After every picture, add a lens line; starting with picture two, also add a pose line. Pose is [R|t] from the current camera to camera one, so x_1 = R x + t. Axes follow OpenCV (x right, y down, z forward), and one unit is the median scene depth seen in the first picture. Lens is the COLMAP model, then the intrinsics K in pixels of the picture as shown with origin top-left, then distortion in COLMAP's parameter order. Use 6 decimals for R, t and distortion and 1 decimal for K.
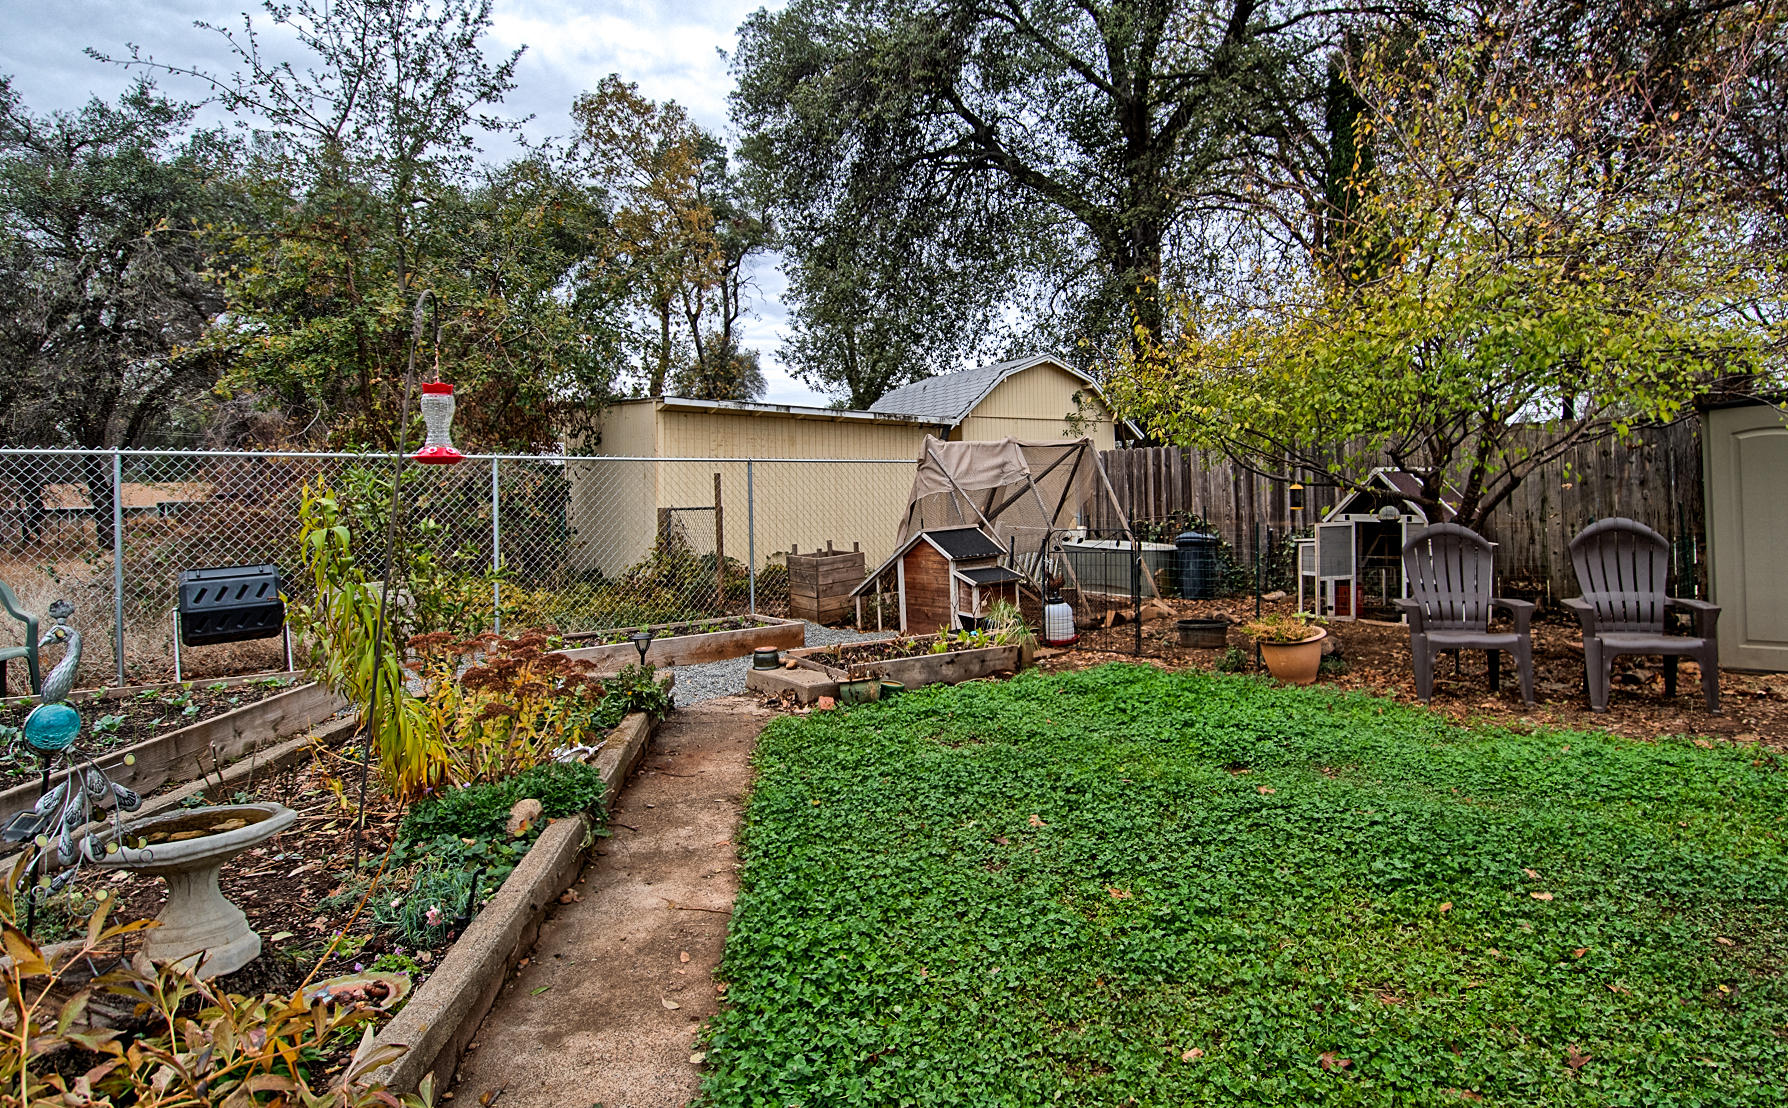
lens RADIAL K [[934.6, 0, 941.3], [0, 934.6, 503.5], [0, 0, 1]] dist [0.026279, -0.000704]
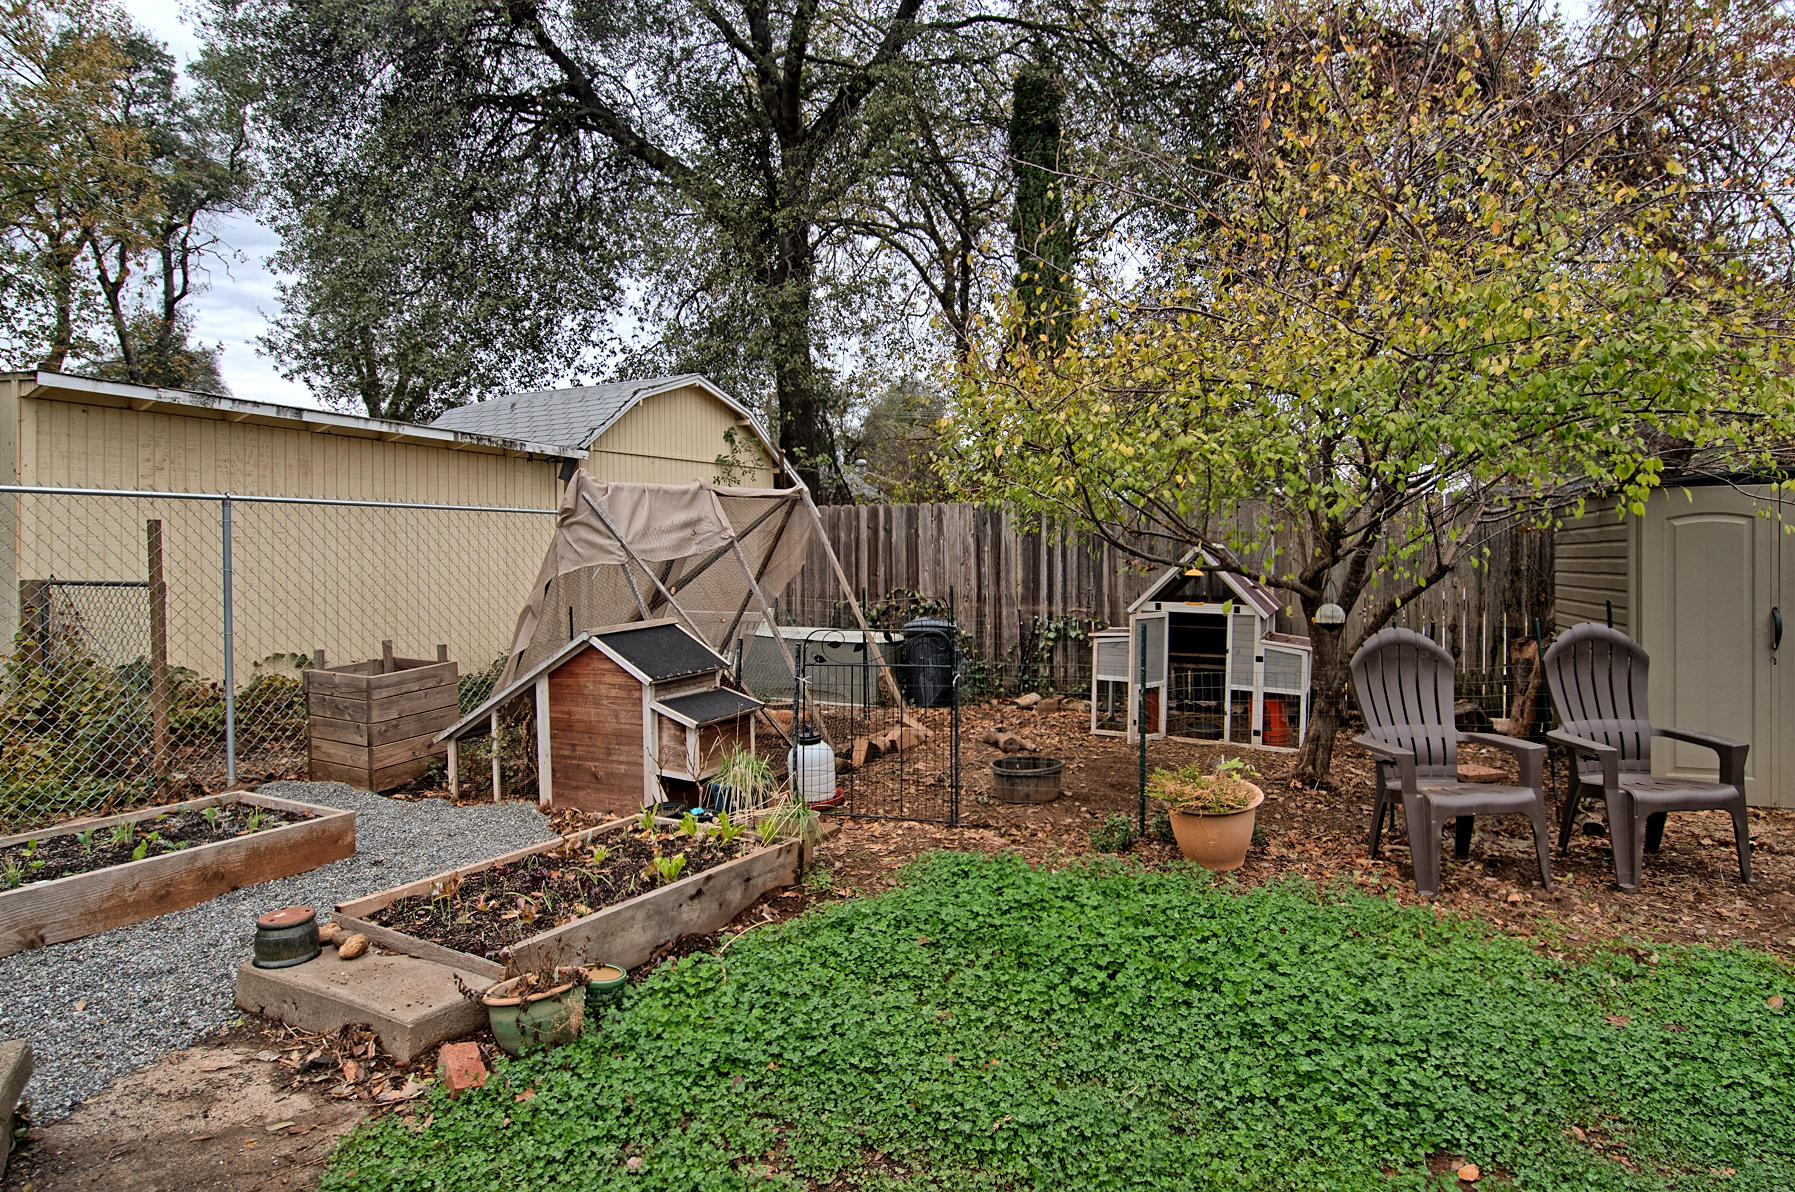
lens RADIAL K [[1002.7, 0, 935.9], [0, 1002.7, 580.2], [0, 0, 1]] dist [0.043223, -0.047945]
pose [[0.910273, 0.010310, 0.413881, -0.062774], [-0.017564, 0.999752, 0.013725, -0.011787], [-0.413636, -0.019763, 0.910228, 0.253361]]
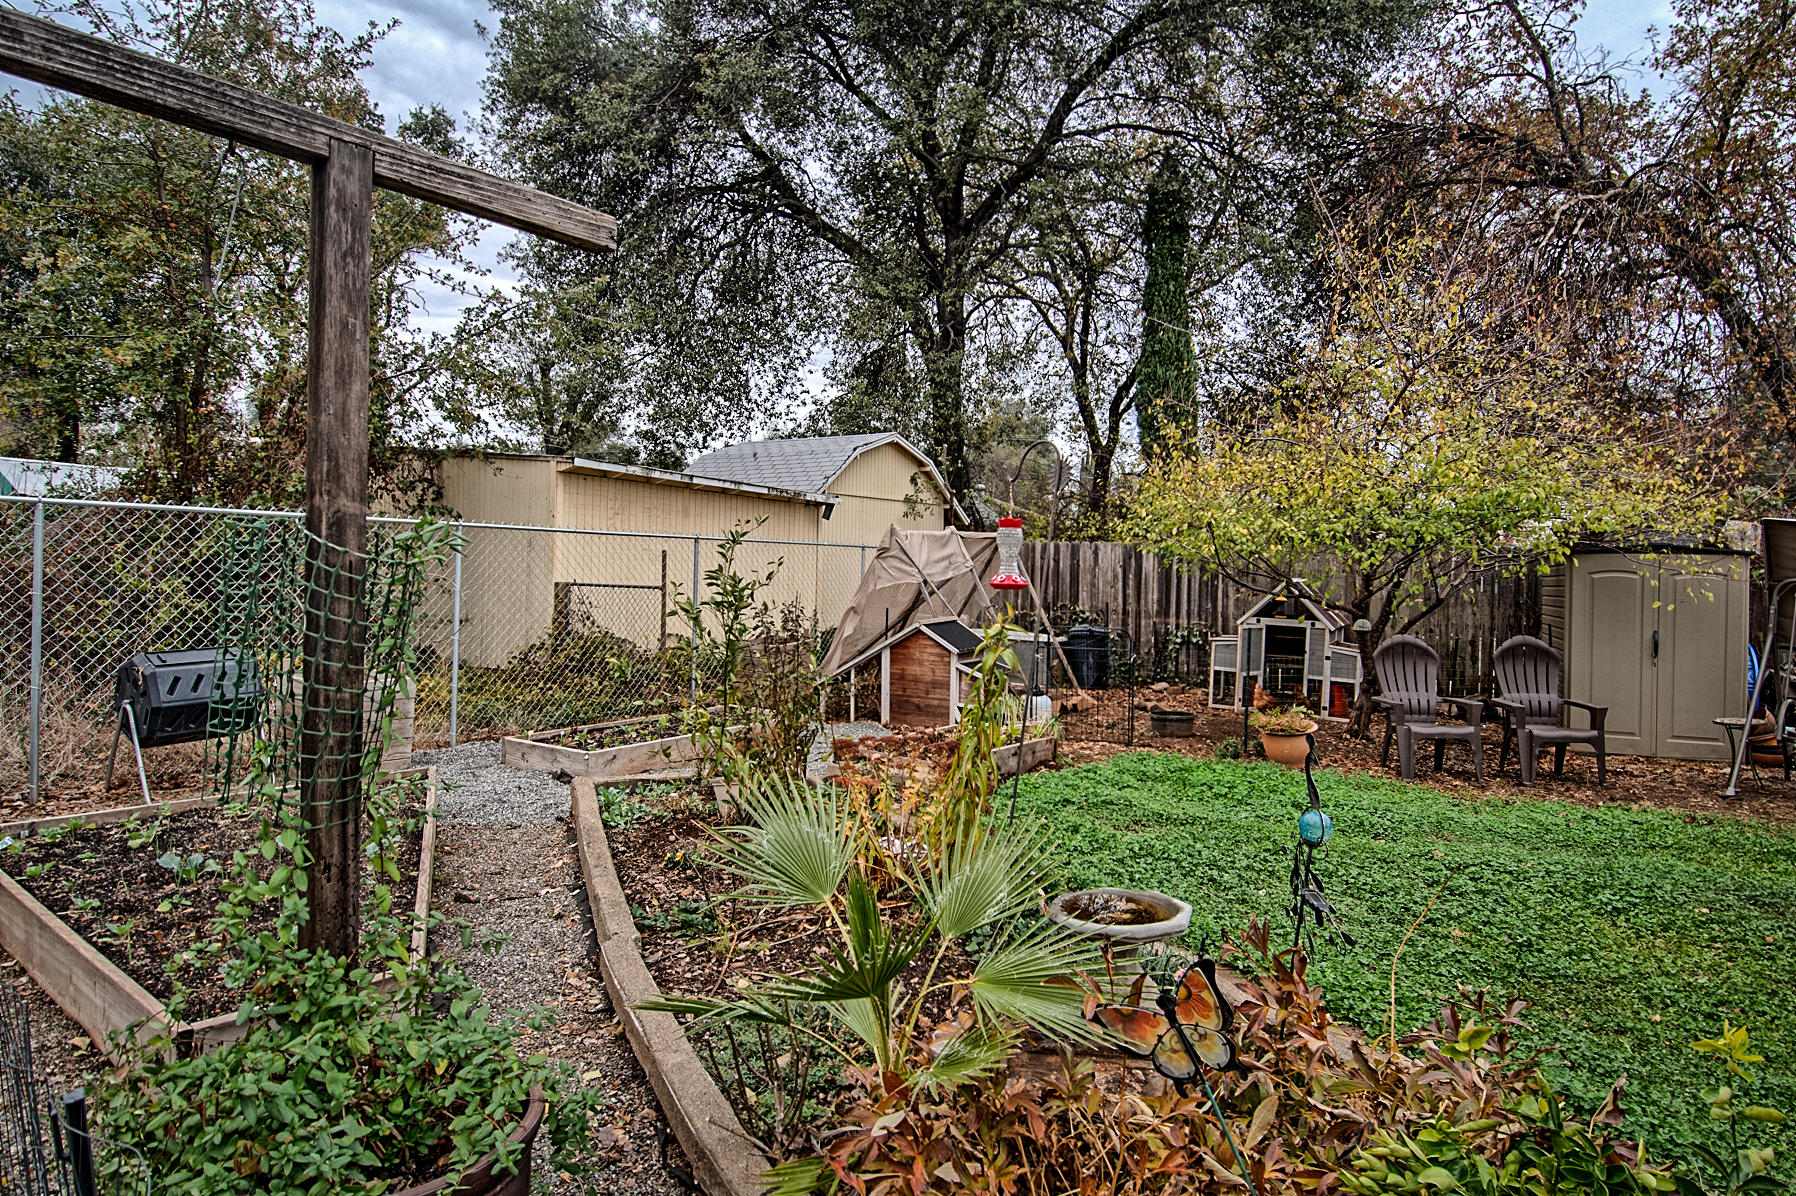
lens RADIAL K [[1027.6, 0, 937.7], [0, 1027.6, 583.6], [0, 0, 1]] dist [0.050315, -0.052332]
pose [[0.940860, 0.041534, 0.336240, -0.280136], [-0.045459, 0.998959, 0.003806, -0.013395], [-0.335732, -0.018866, 0.941769, -0.034946]]
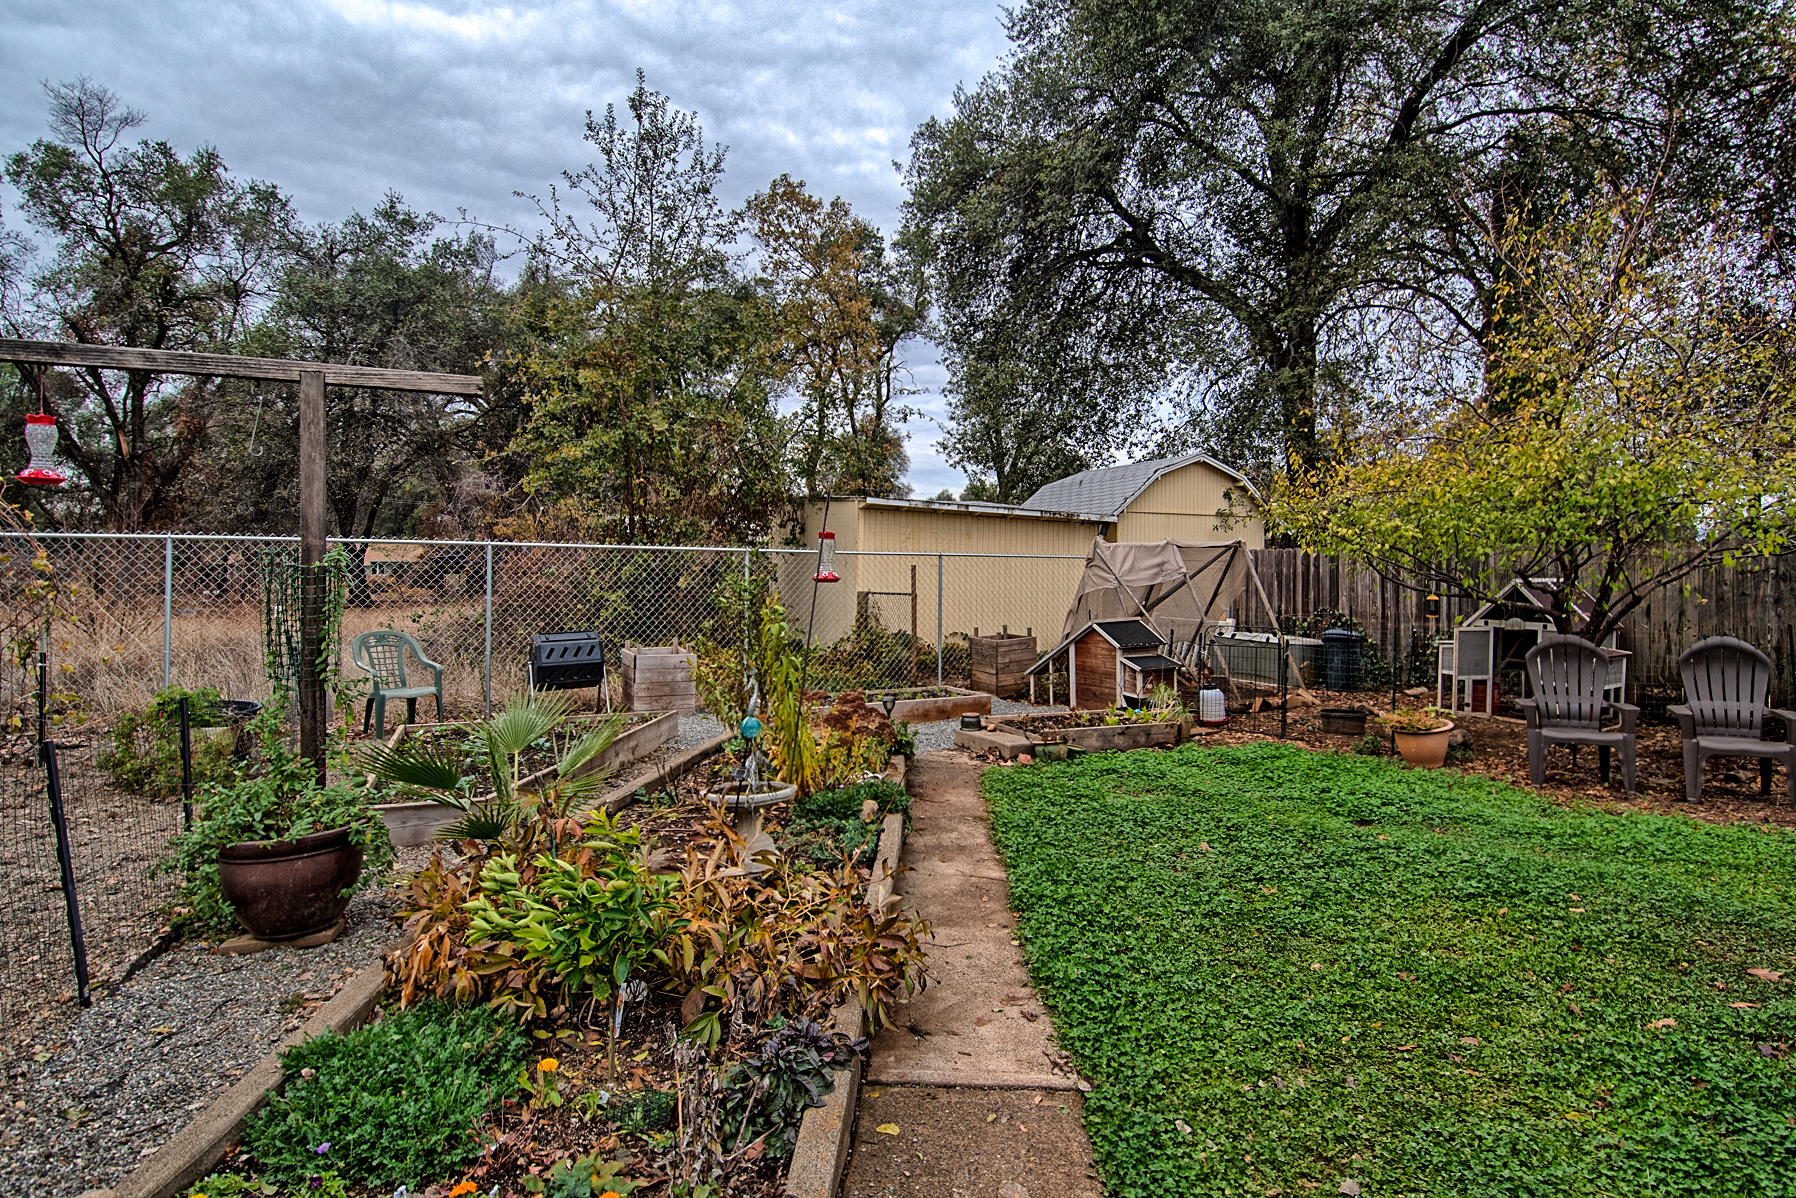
lens RADIAL K [[941.7, 0, 936.7], [0, 941.7, 584.0], [0, 0, 1]] dist [0.043141, -0.044003]
pose [[0.989178, 0.029946, -0.143633, -0.034171], [-0.029196, 0.999547, 0.007329, -0.015506], [0.143788, -0.003056, 0.989604, -0.146754]]
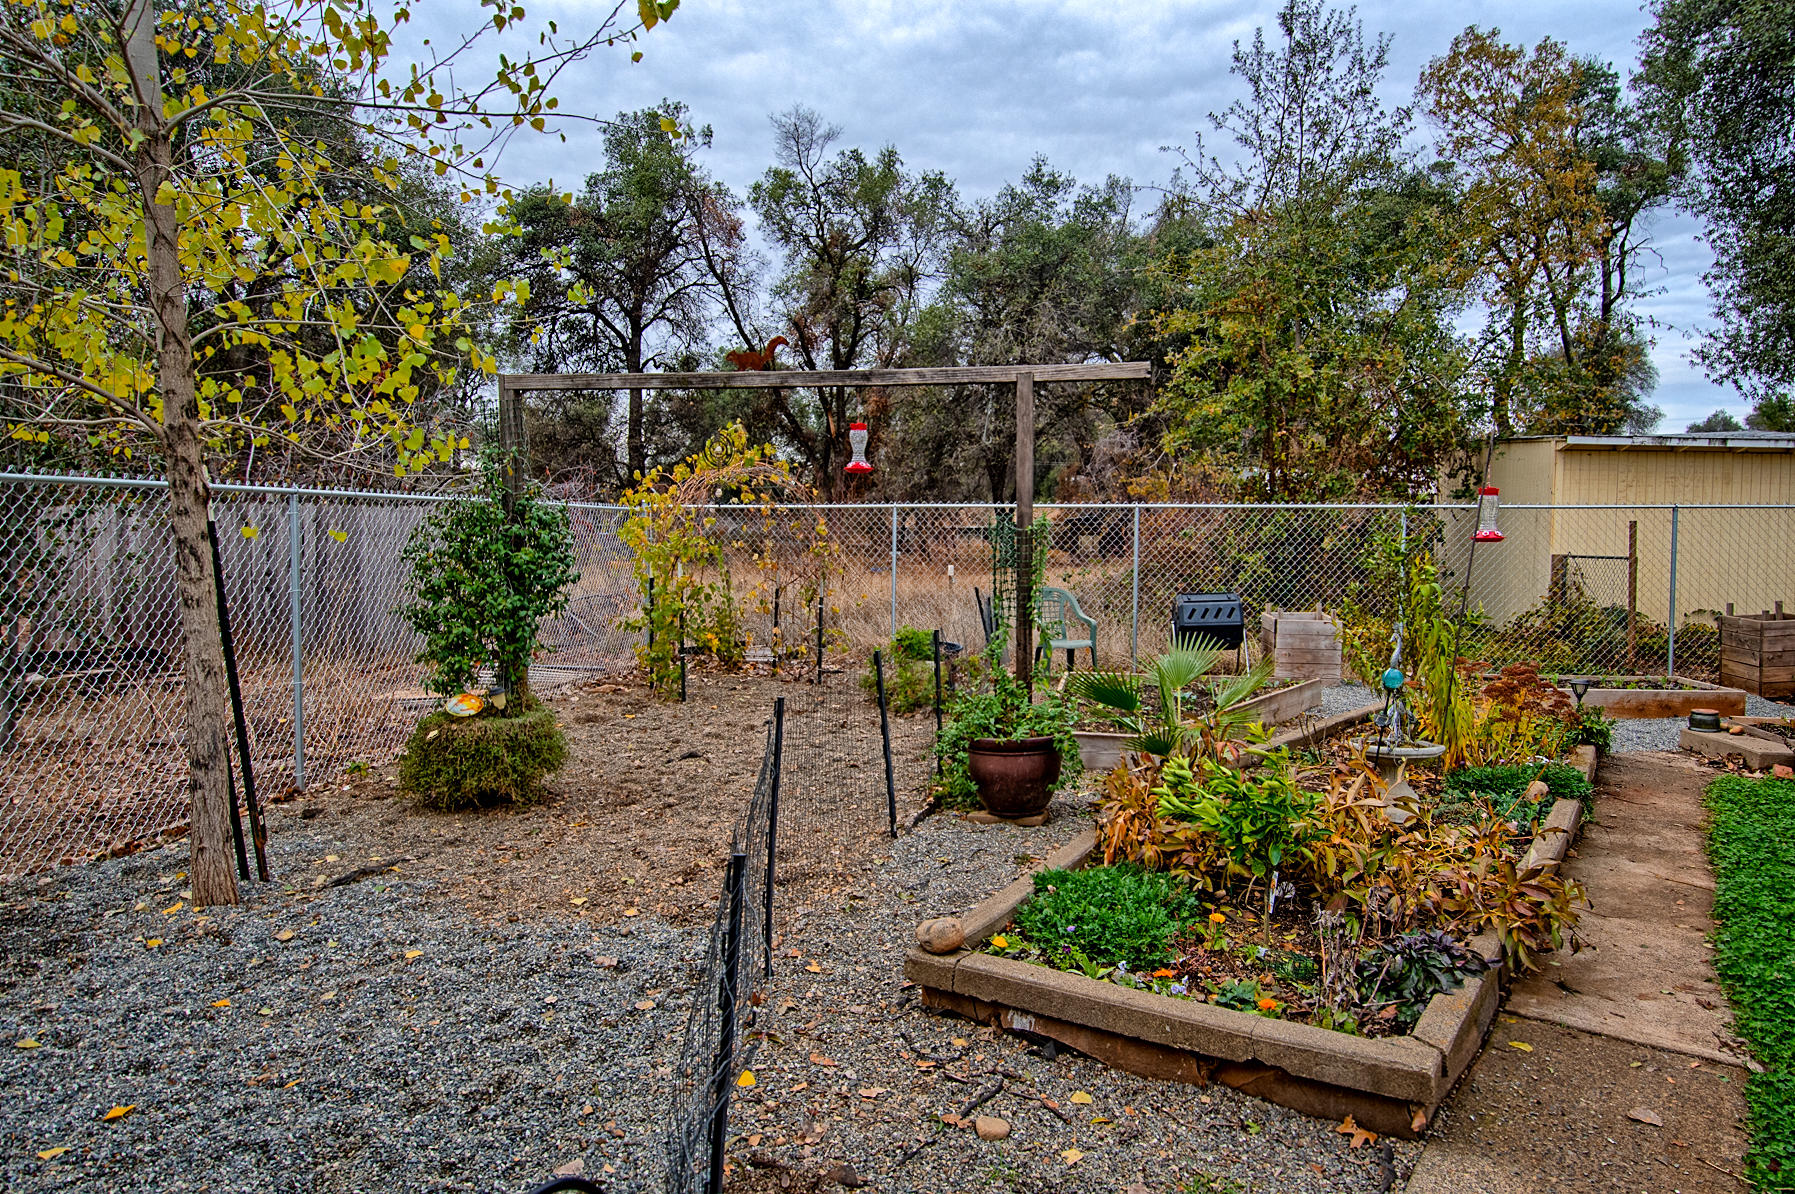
lens RADIAL K [[1095.0, 0, 929.7], [0, 1095.0, 582.6], [0, 0, 1]] dist [0.054861, -0.057069]
pose [[0.729034, 0.053551, -0.682379, 0.003427], [-0.020976, 0.998214, 0.055928, -0.015694], [0.684156, -0.026460, 0.728855, -0.234410]]
